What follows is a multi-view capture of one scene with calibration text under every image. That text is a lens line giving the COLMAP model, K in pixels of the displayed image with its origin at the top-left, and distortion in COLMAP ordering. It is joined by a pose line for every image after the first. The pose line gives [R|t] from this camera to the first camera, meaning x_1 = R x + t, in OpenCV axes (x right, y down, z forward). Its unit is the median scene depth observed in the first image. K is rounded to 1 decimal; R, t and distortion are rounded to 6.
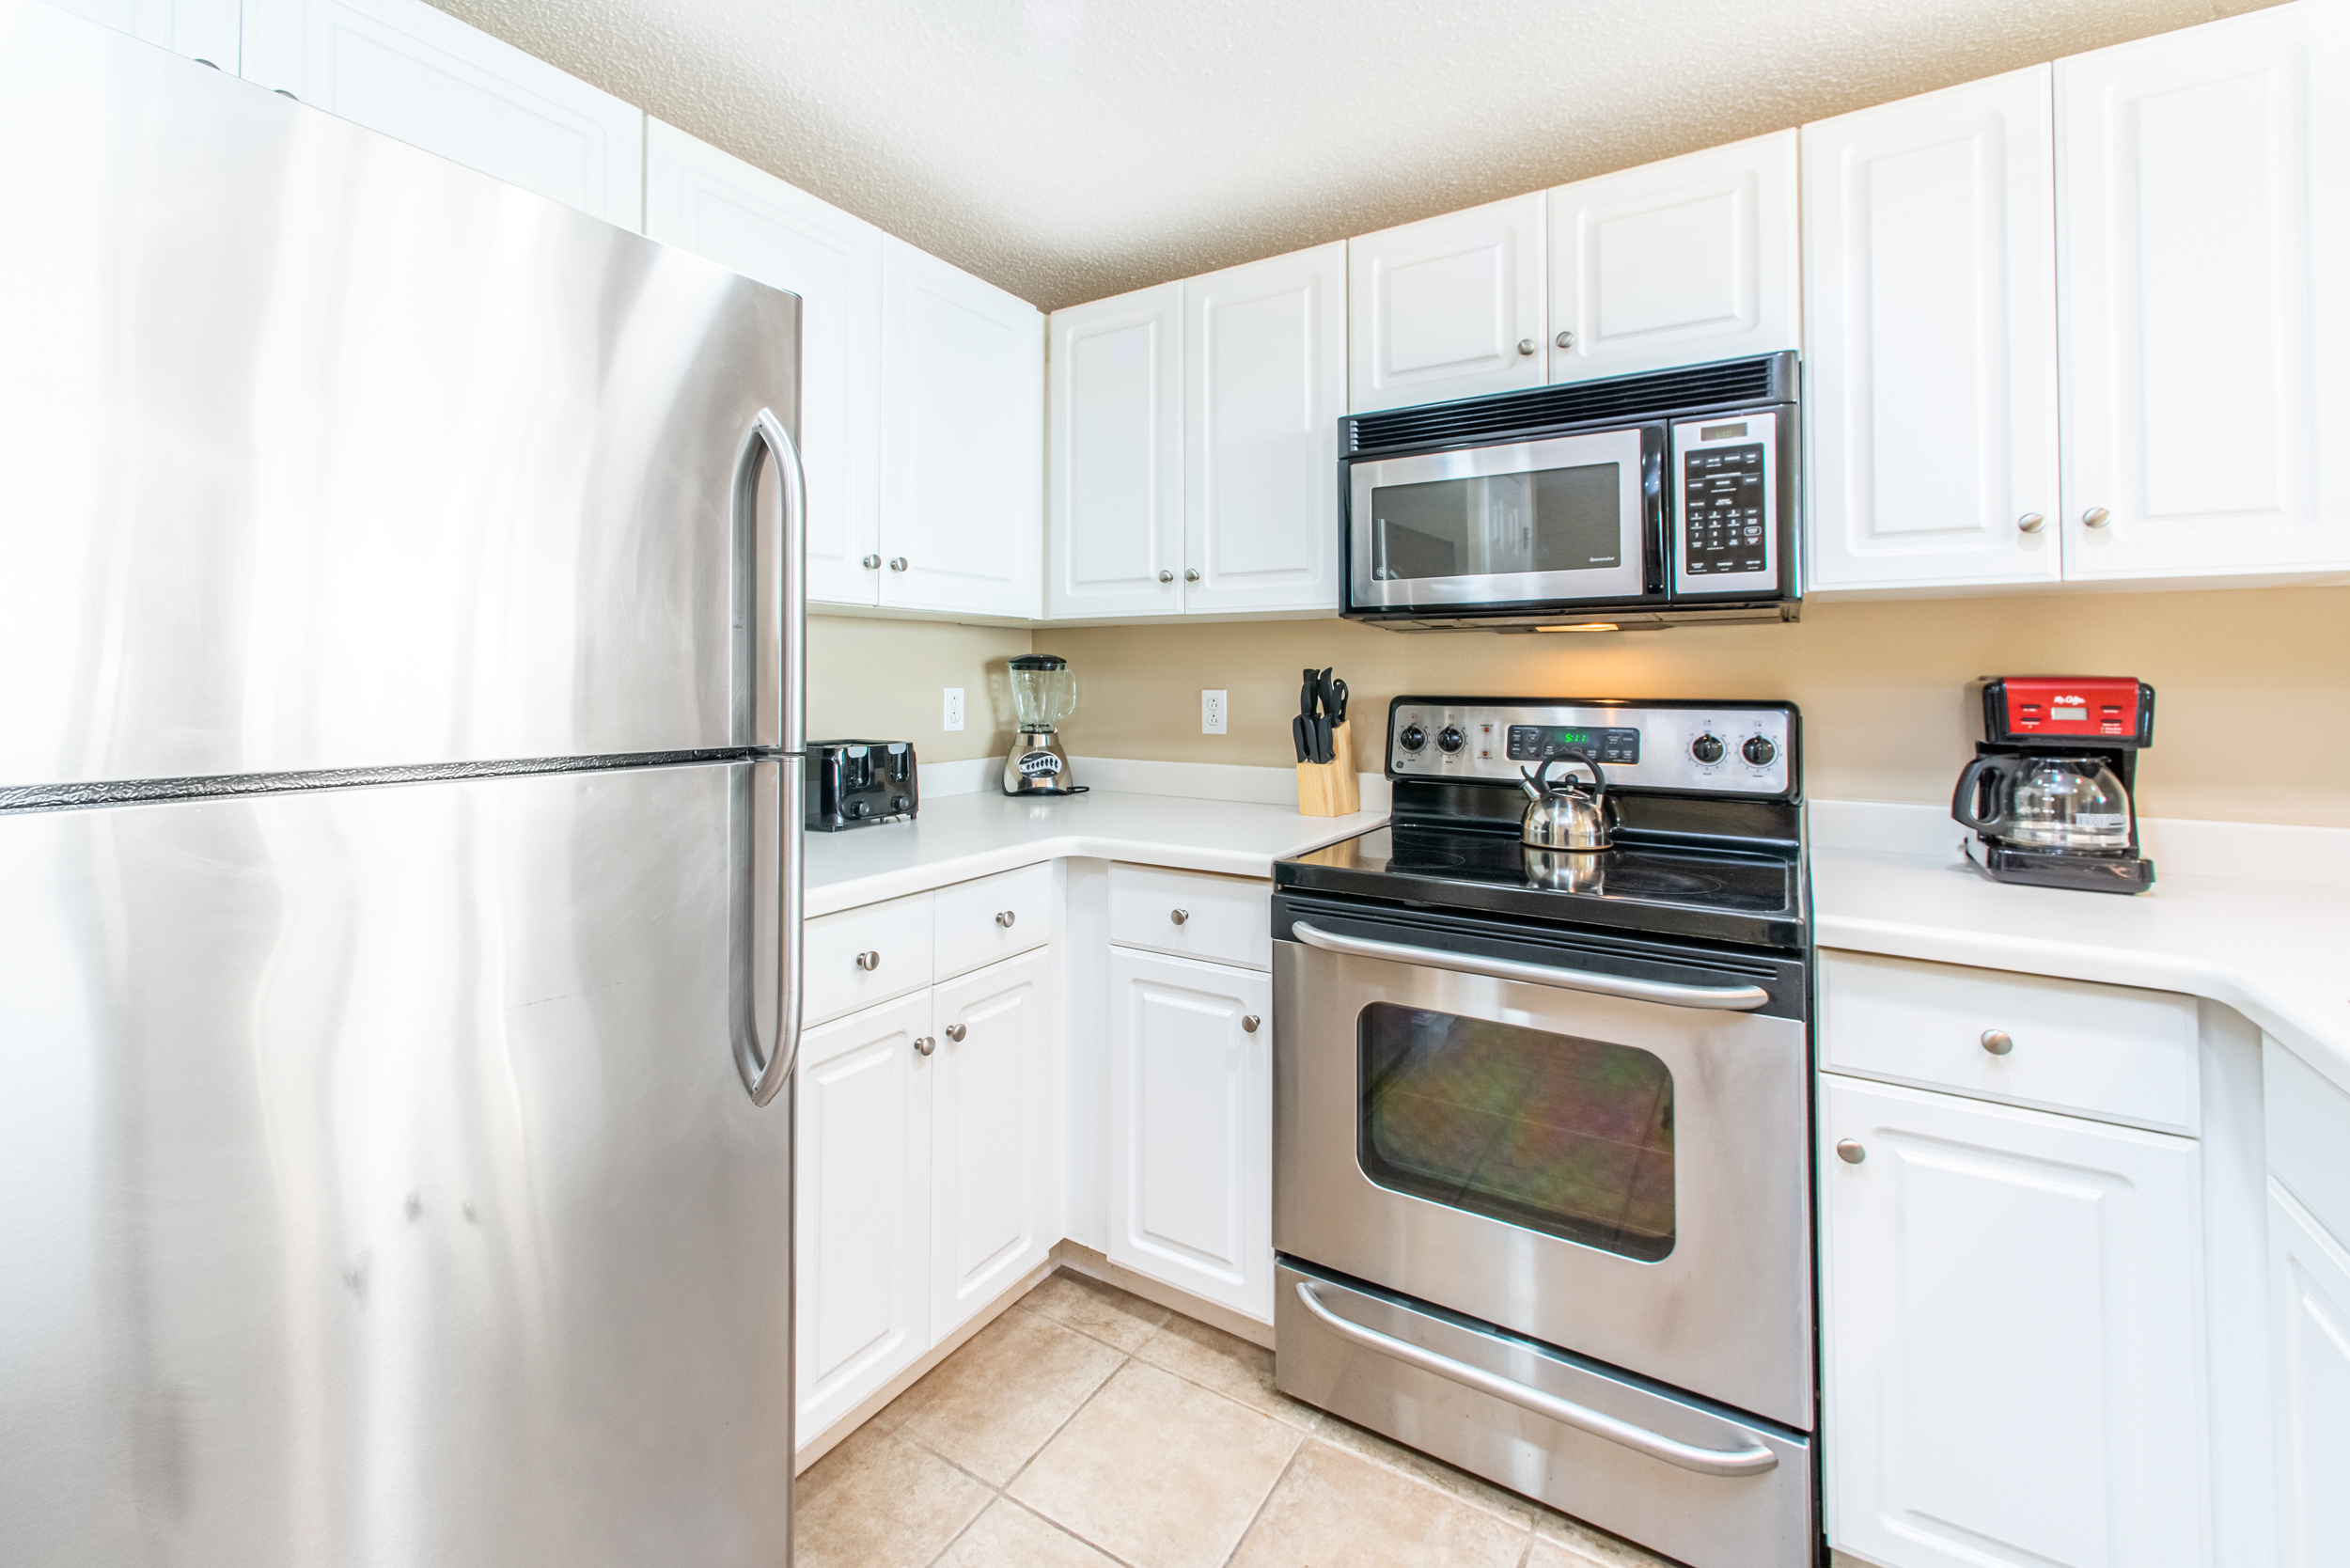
lens RADIAL K [[957.4, 0, 1227.2], [0, 957.4, 656.4], [0, 0, 1]] dist [0.012117, 0.002133]
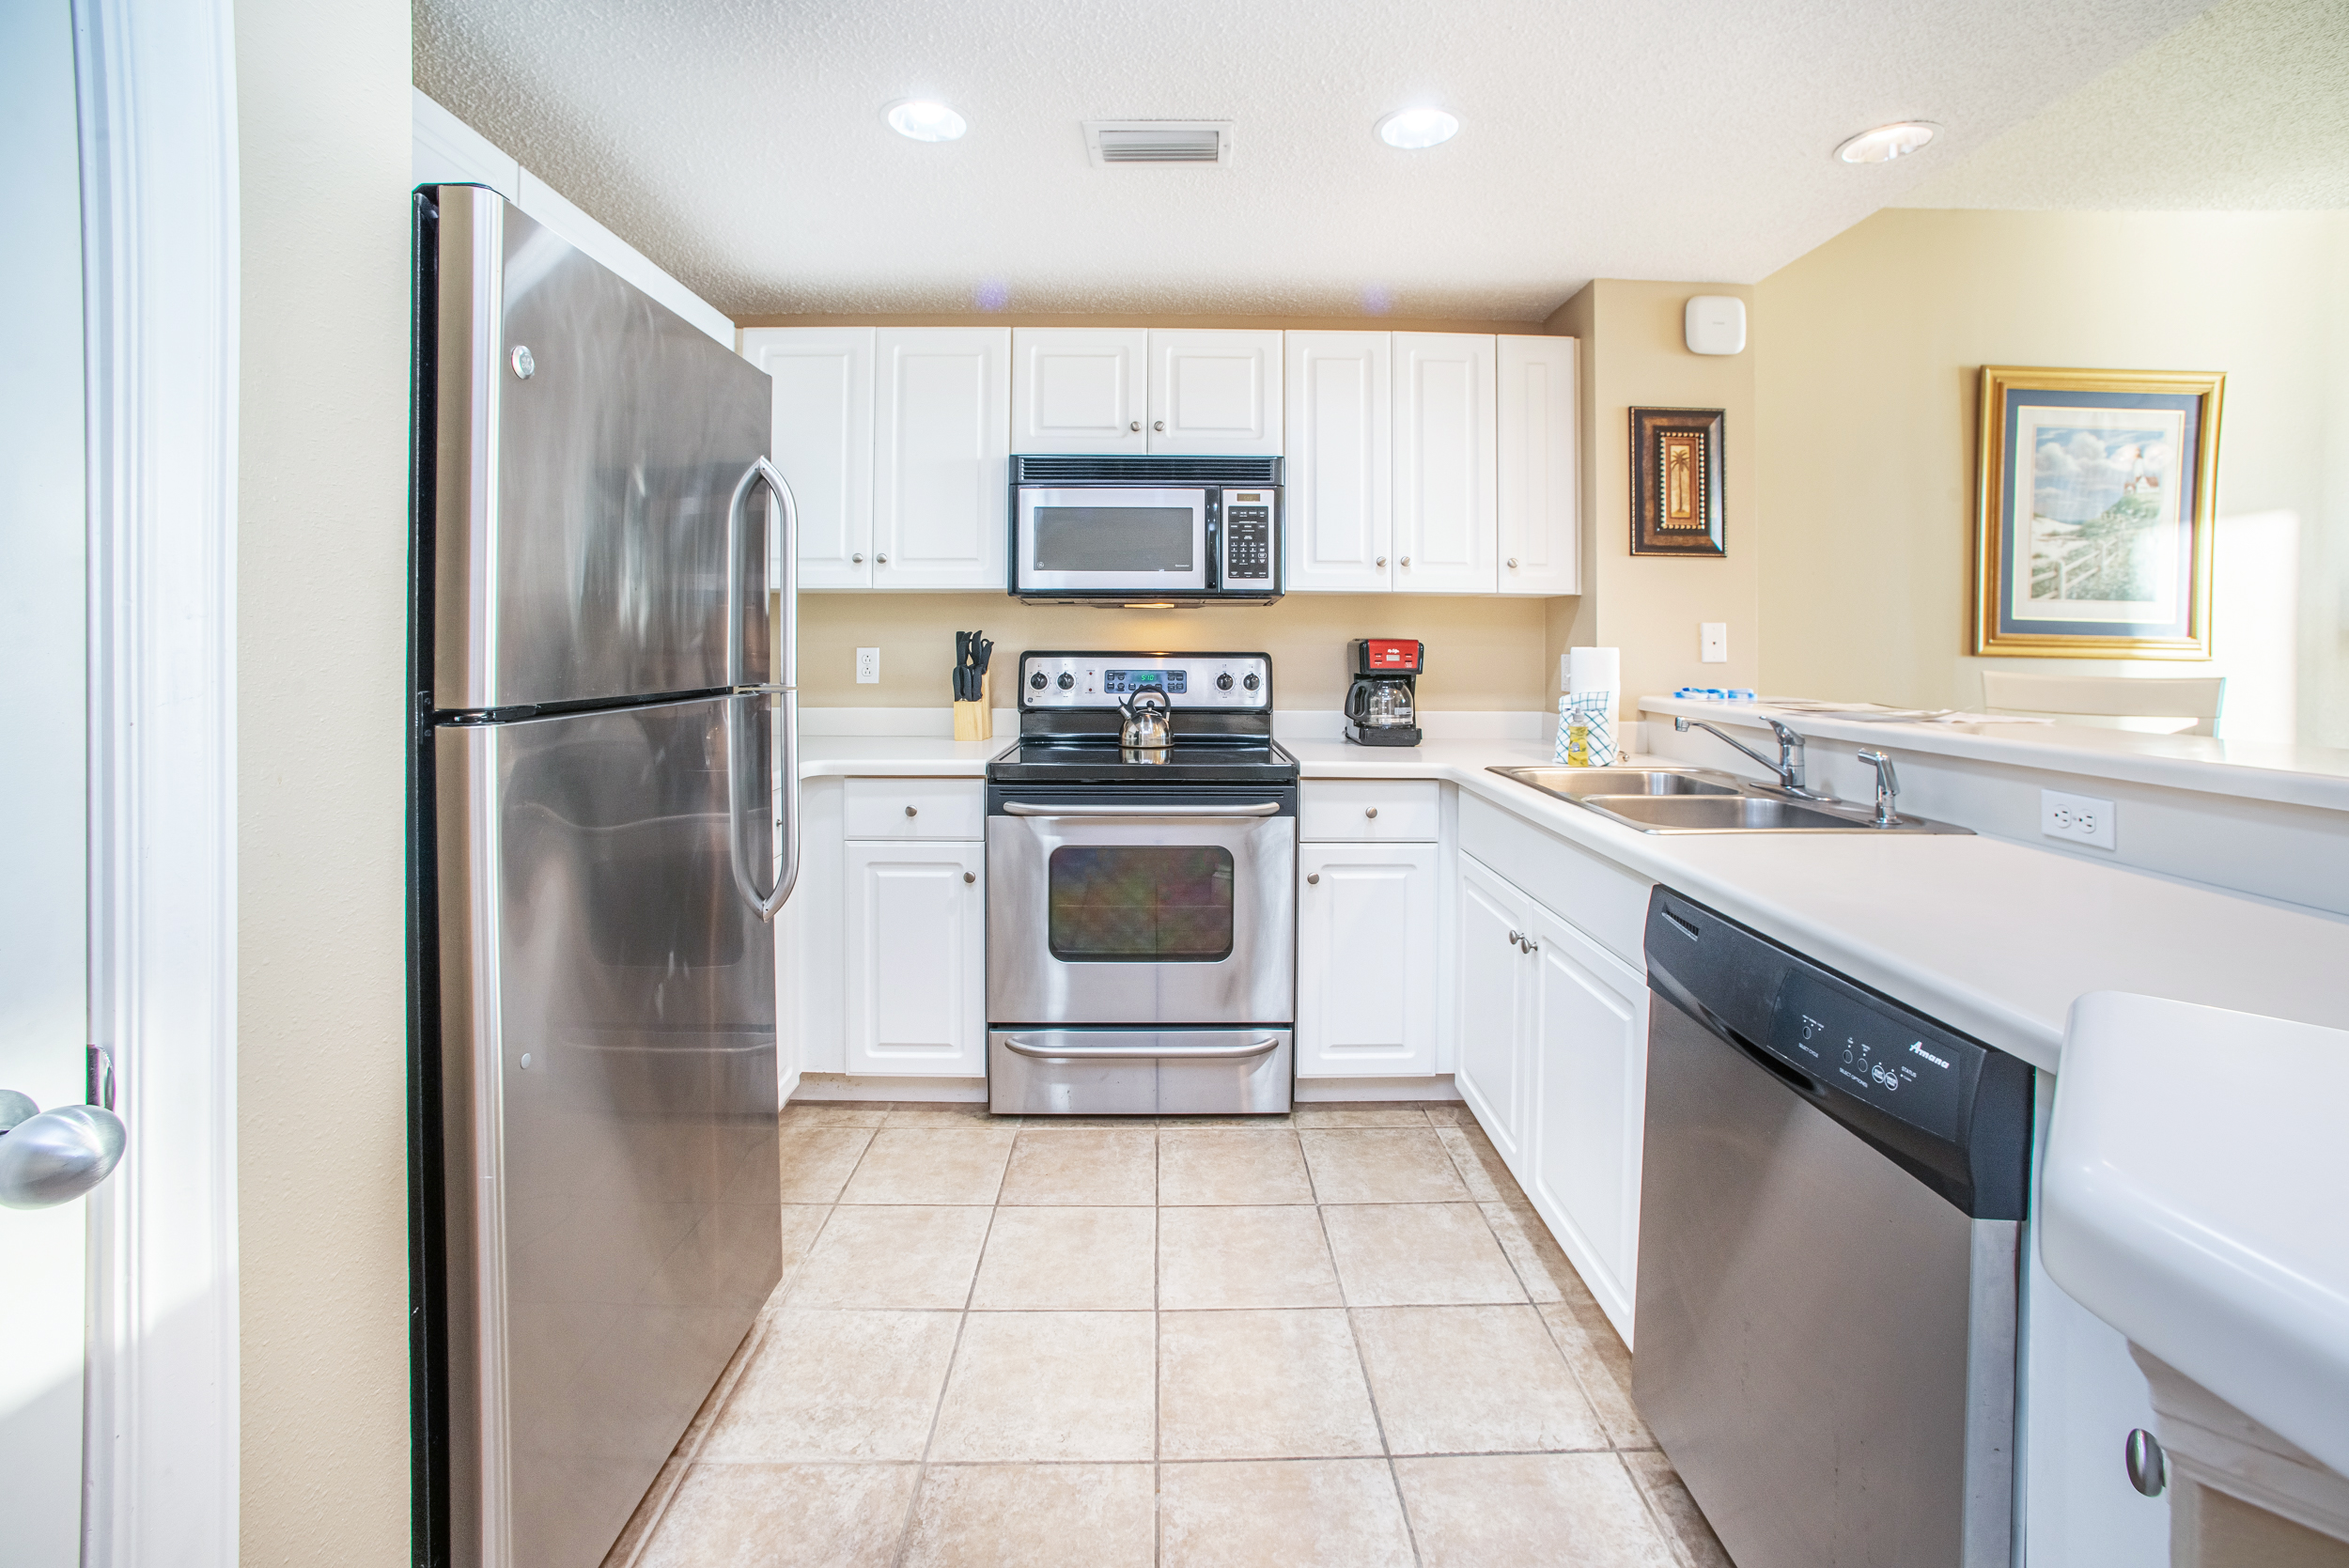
lens RADIAL K [[956.9, 0, 1185.9], [0, 956.9, 632.4], [0, 0, 1]] dist [0.012117, 0.002133]
pose [[0.853092, 0.006231, 0.521724, -0.474411], [-0.015552, 0.999788, 0.013490, -0.011604], [-0.521529, -0.019622, 0.853008, -0.415747]]
